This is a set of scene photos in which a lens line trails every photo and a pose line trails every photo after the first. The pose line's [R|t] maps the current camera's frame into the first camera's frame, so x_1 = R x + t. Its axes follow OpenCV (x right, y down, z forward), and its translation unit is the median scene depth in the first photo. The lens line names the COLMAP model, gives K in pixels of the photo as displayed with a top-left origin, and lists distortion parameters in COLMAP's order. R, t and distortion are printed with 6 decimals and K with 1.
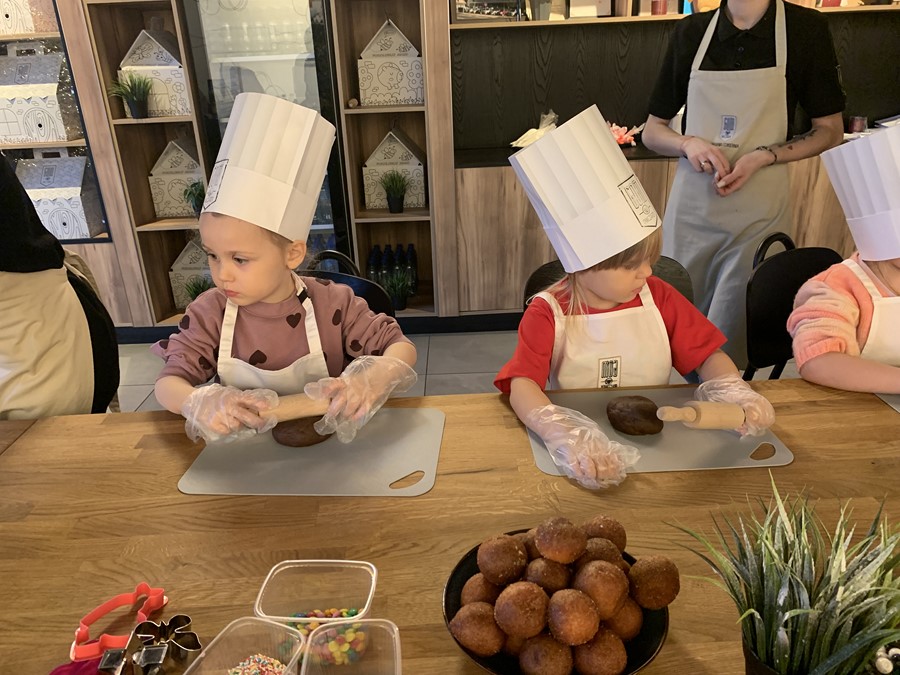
lens RADIAL K [[693.9, 0, 450.0], [0, 693.9, 337.5], [0, 0, 1]] dist [0.006501, -0.002242]
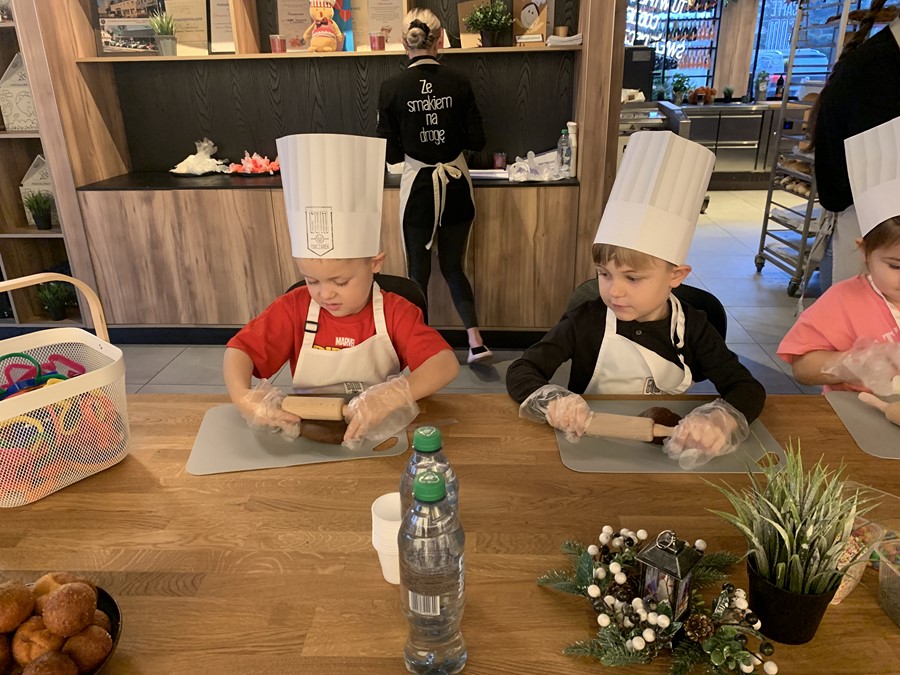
lens RADIAL K [[693.9, 0, 450.0], [0, 693.9, 337.5], [0, 0, 1]] dist [0.006501, -0.002242]
pose [[0.998016, 0.037691, -0.050425, 0.616826], [-0.038633, 0.999094, -0.017831, -0.018783], [0.049707, 0.019744, 0.998569, -0.039256]]
